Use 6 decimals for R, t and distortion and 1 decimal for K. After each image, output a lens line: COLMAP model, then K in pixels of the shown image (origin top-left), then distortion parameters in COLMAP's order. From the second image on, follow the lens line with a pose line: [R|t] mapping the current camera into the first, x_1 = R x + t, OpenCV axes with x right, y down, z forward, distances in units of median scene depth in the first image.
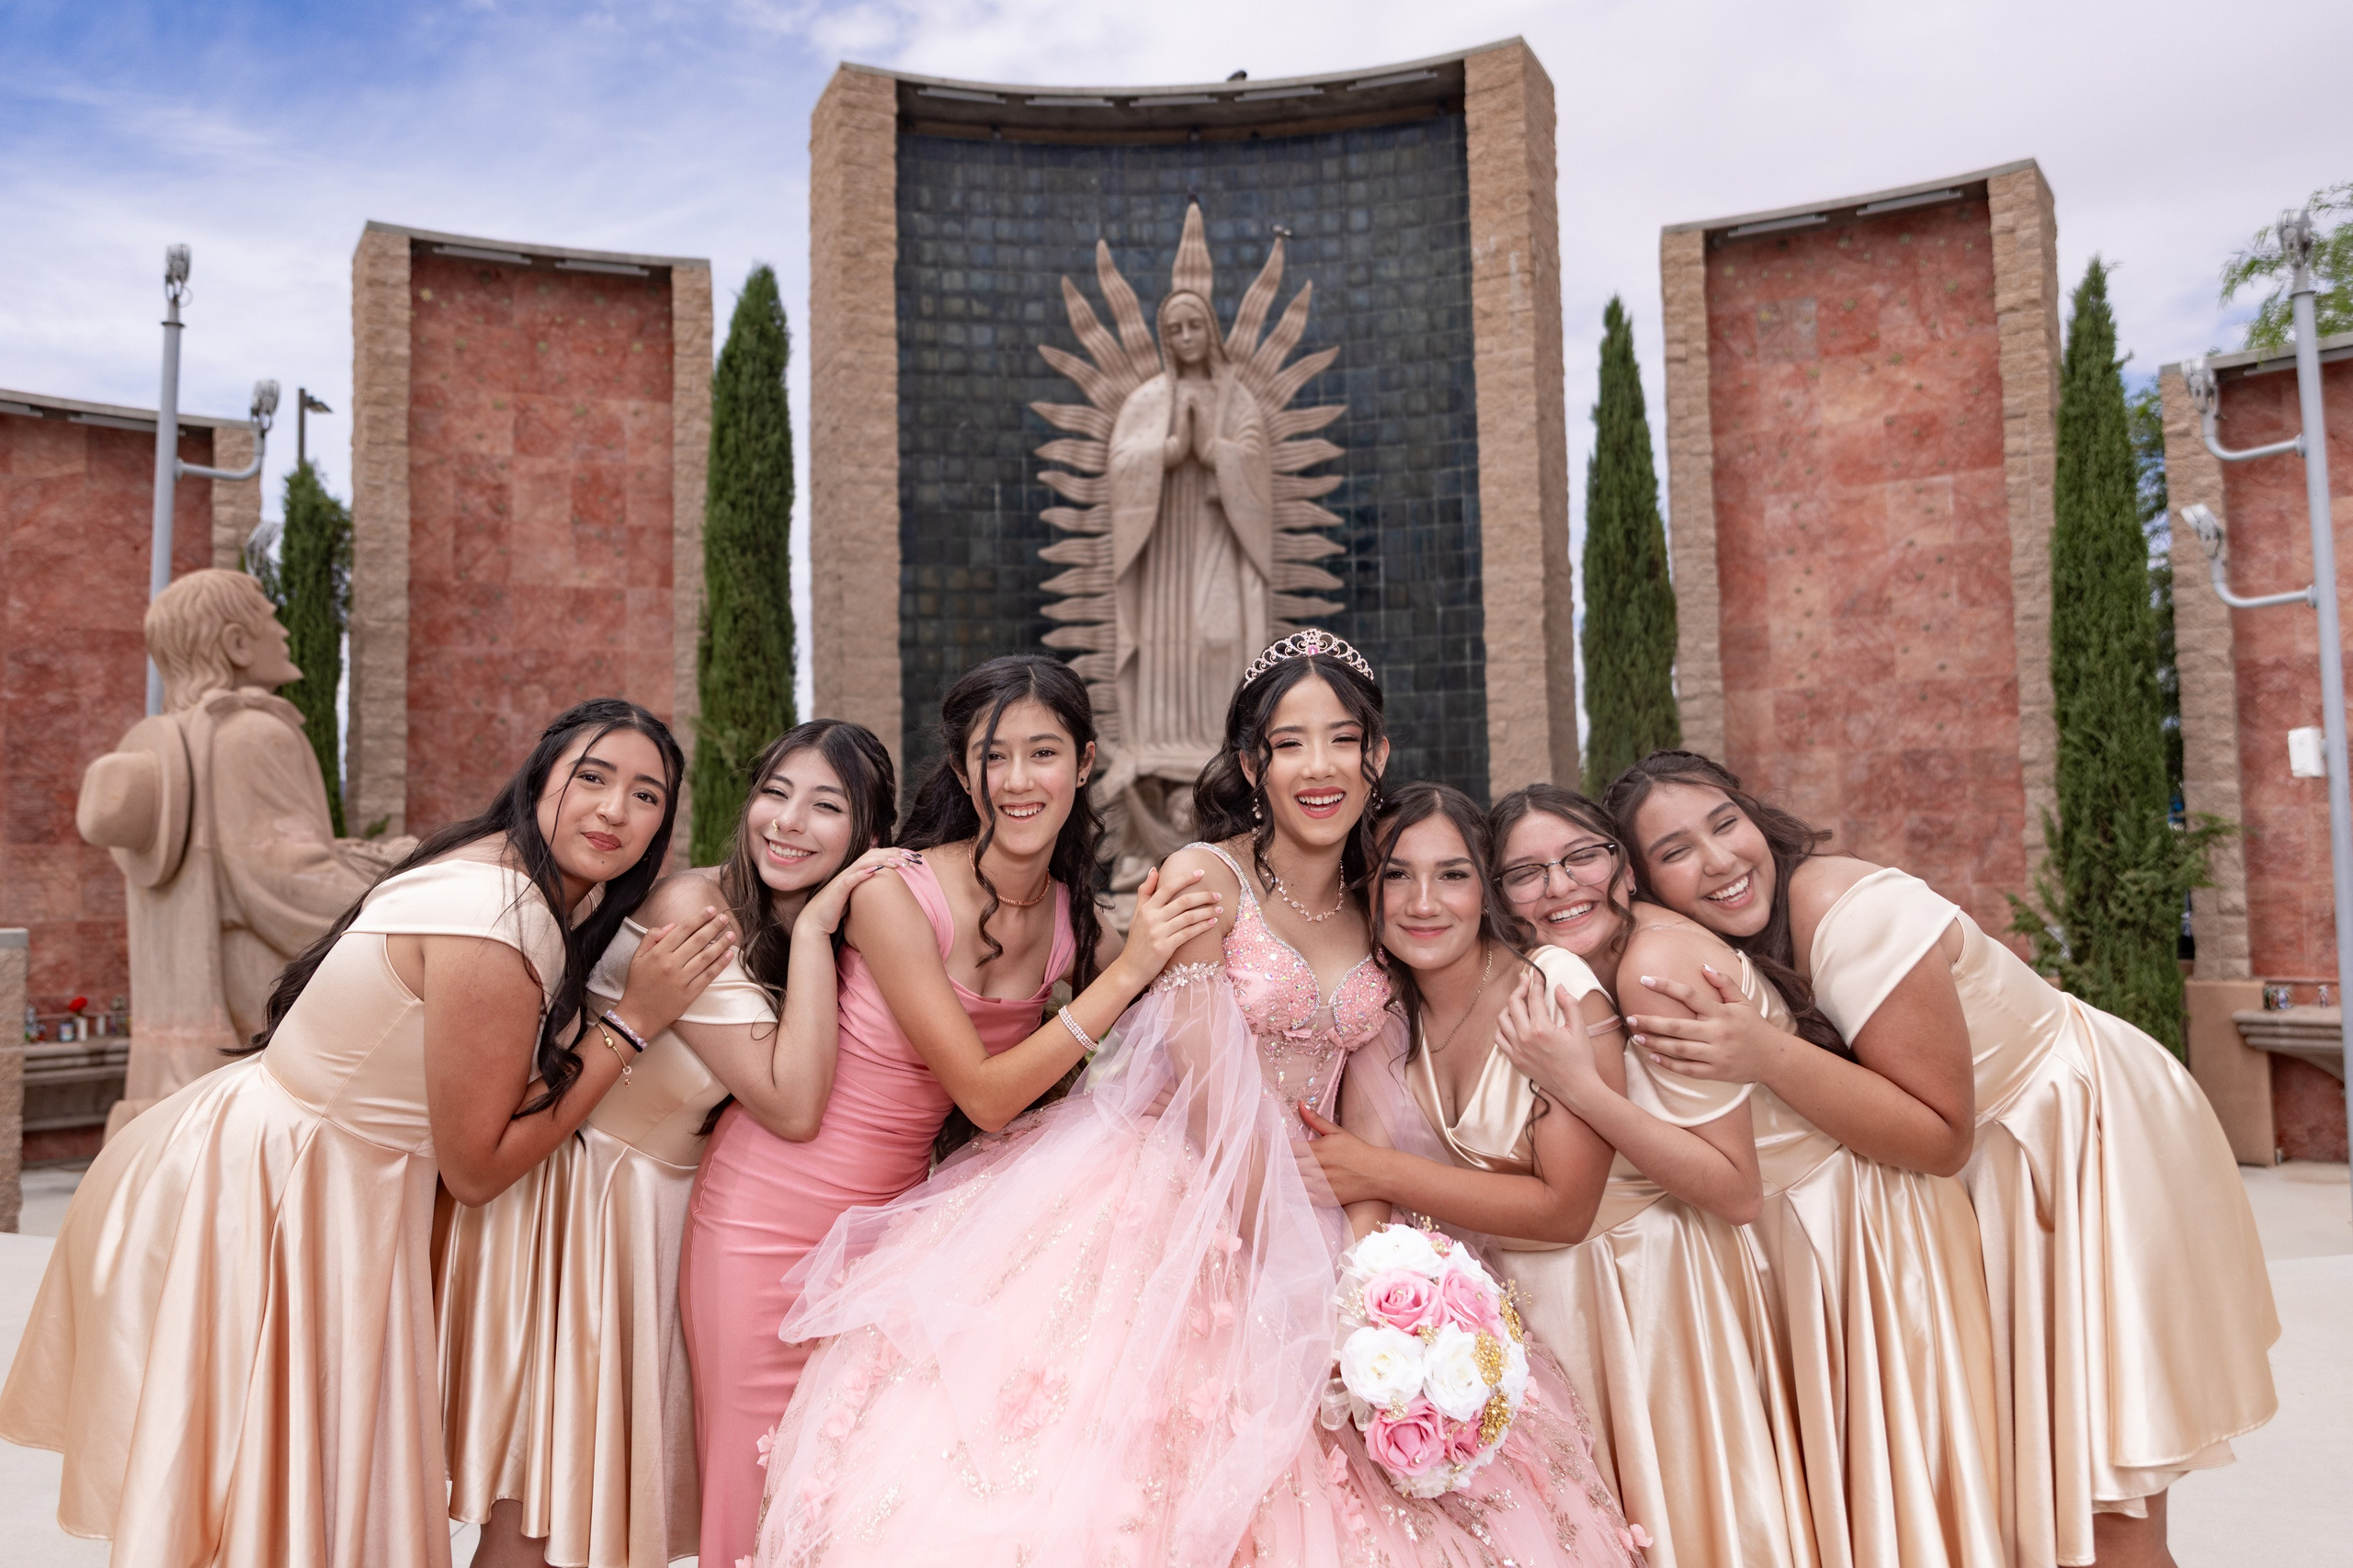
lens RADIAL K [[1796.4, 0, 1091.9], [0, 1796.4, 743.1], [0, 0, 1]] dist [0.007138, -0.004461]
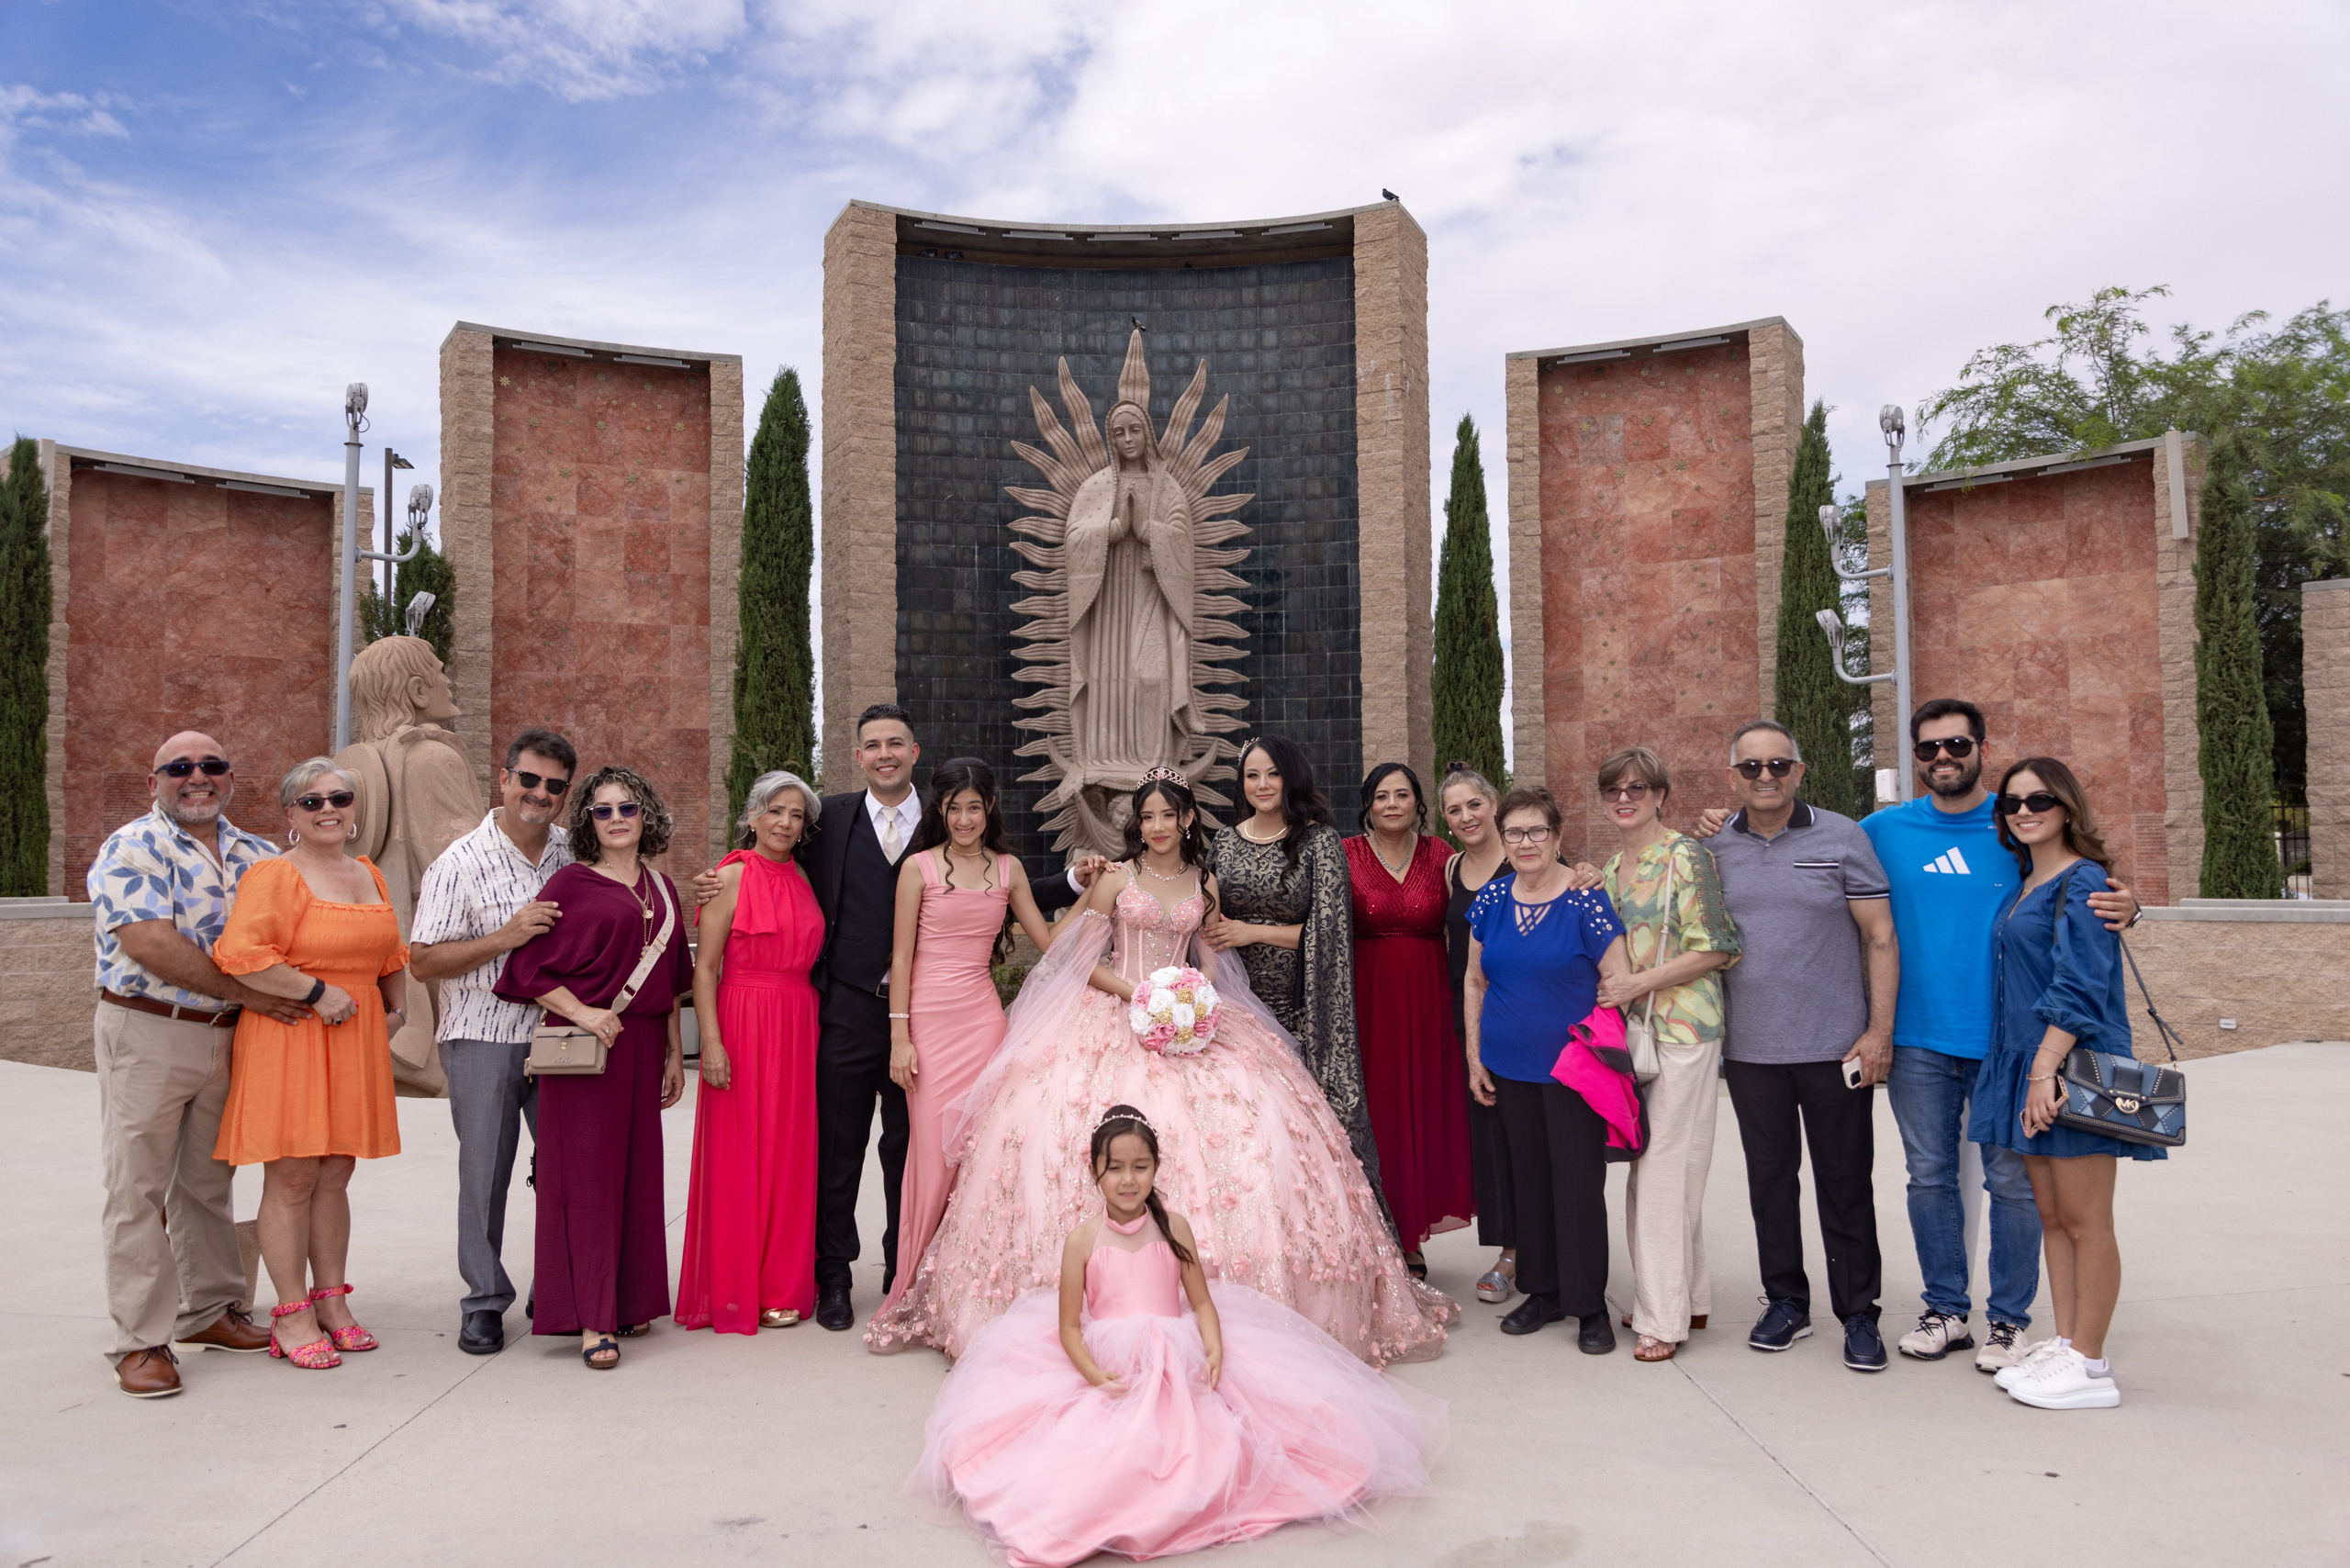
lens RADIAL K [[1664.8, 0, 1179.9], [0, 1664.8, 790.8], [0, 0, 1]] dist [0.009472, -0.009263]
pose [[0.997401, 0.010183, 0.071321, 0.007470], [-0.012495, 0.999408, 0.032041, -0.015024], [-0.070952, -0.032849, 0.996939, -0.167961]]
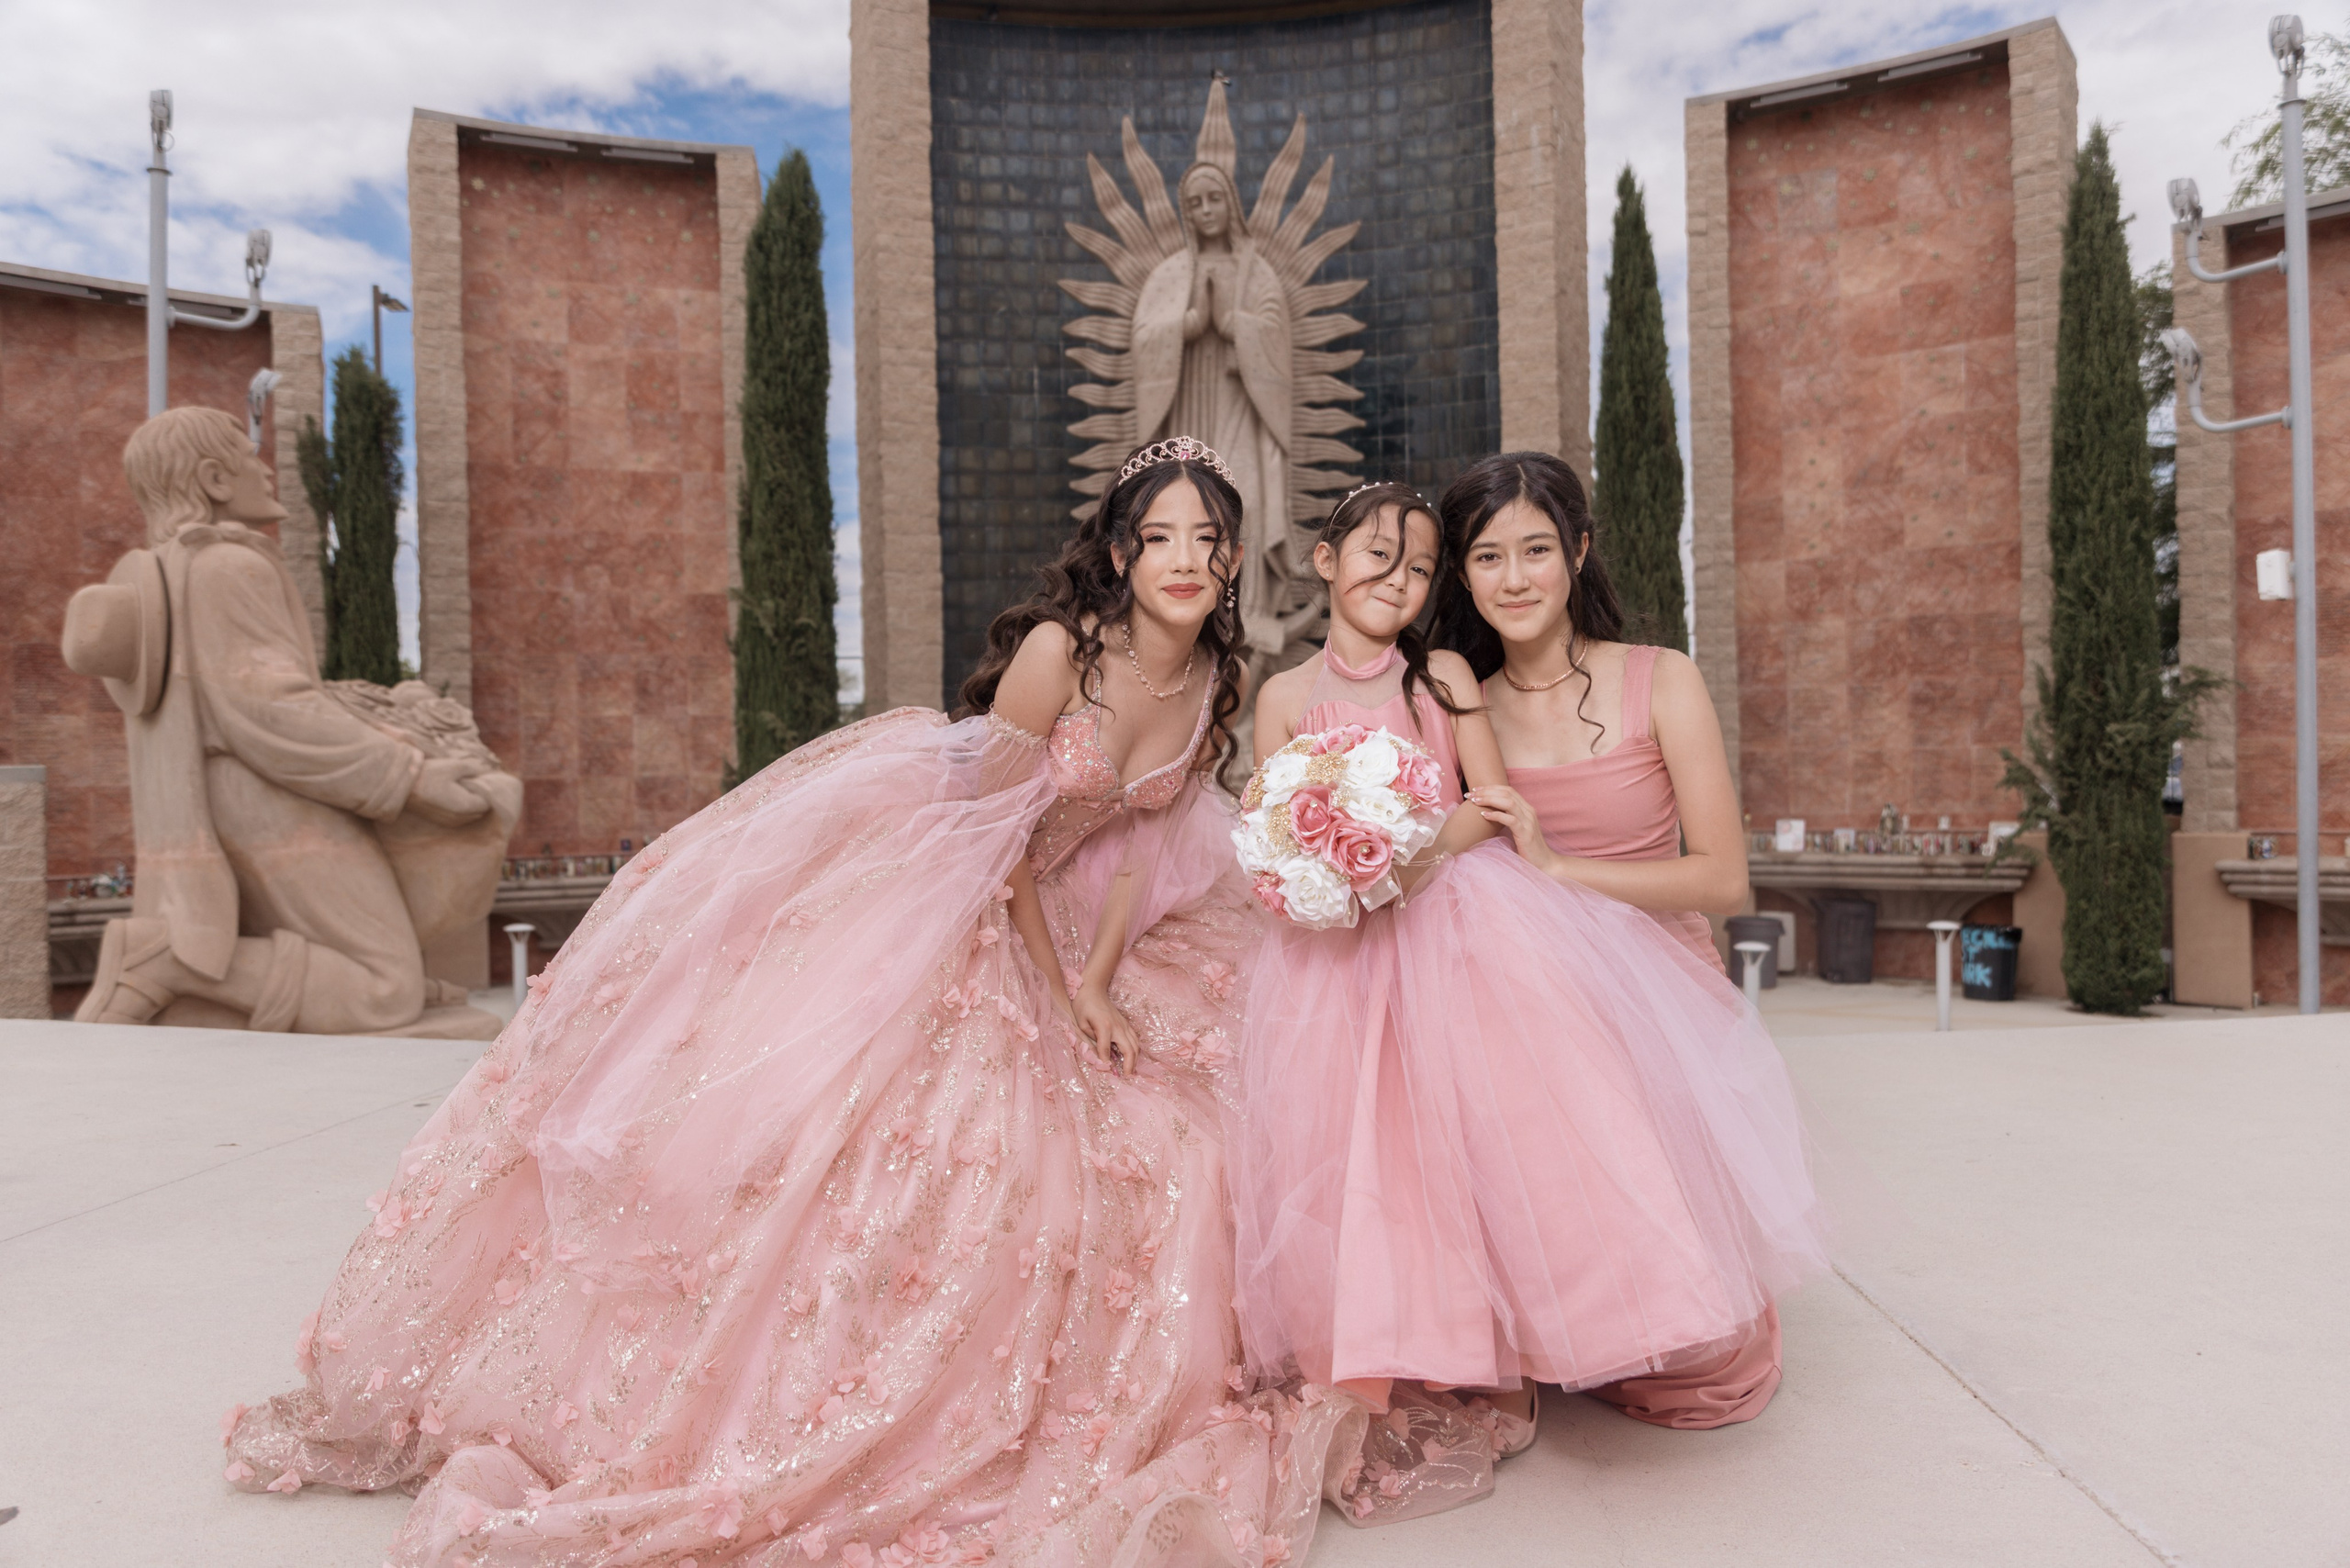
lens RADIAL K [[1664.8, 0, 1161.8], [0, 1664.8, 789.5], [0, 0, 1]] dist [0.009472, -0.009263]
pose [[0.999672, -0.004005, -0.025305, 0.046346], [0.005893, 0.997169, 0.074965, 0.028439], [0.024933, -0.075090, 0.996865, 0.029907]]
